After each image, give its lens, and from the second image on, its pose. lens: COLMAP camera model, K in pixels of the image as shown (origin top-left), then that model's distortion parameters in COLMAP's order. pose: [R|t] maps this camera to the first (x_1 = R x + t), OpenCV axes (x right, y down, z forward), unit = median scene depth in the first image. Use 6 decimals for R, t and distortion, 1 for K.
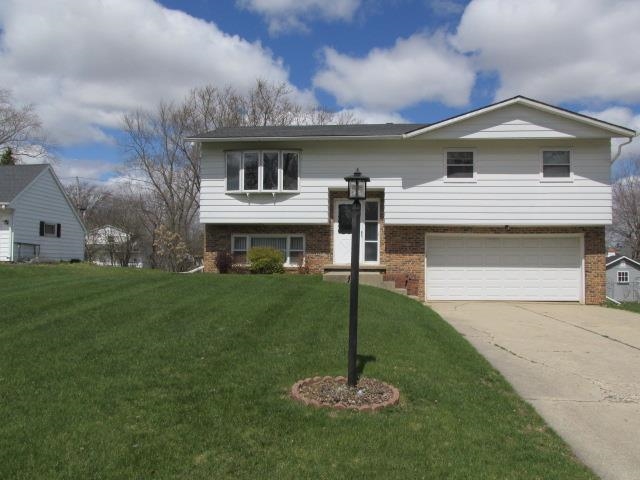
lens RADIAL K [[529.5, 0, 318.4], [0, 529.5, 241.4], [0, 0, 1]] dist [-0.037266, 0.007830]
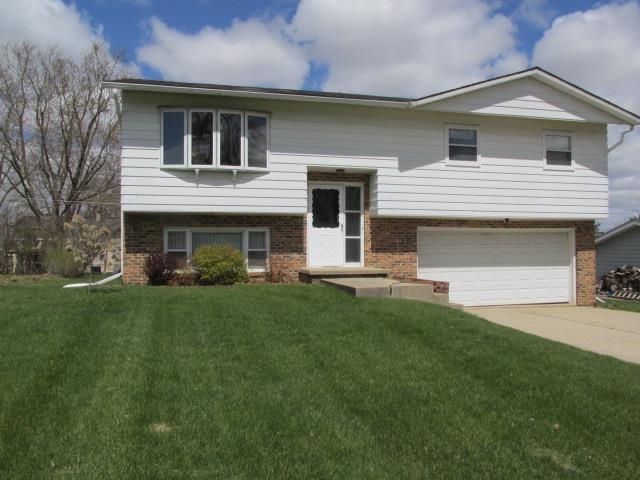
lens RADIAL K [[529.5, 0, 321.1], [0, 529.5, 236.9], [0, 0, 1]] dist [-0.037266, 0.007830]
pose [[0.939476, -0.003718, 0.342596, -0.217259], [-0.001230, 0.999898, 0.014222, -0.011987], [-0.342614, -0.013782, 0.939375, 0.284841]]
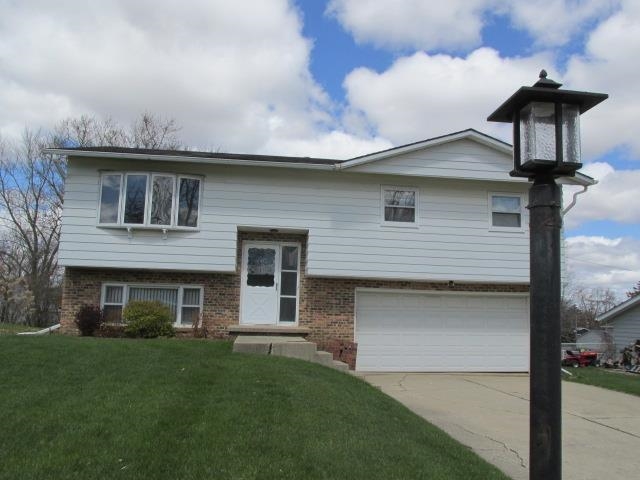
lens RADIAL K [[529.5, 0, 314.8], [0, 529.5, 240.5], [0, 0, 1]] dist [-0.037266, 0.007830]
pose [[0.975415, 0.045495, 0.215631, -0.036791], [-0.024100, 0.994612, -0.100832, -0.004341], [-0.219056, 0.093156, 0.971255, 0.219543]]
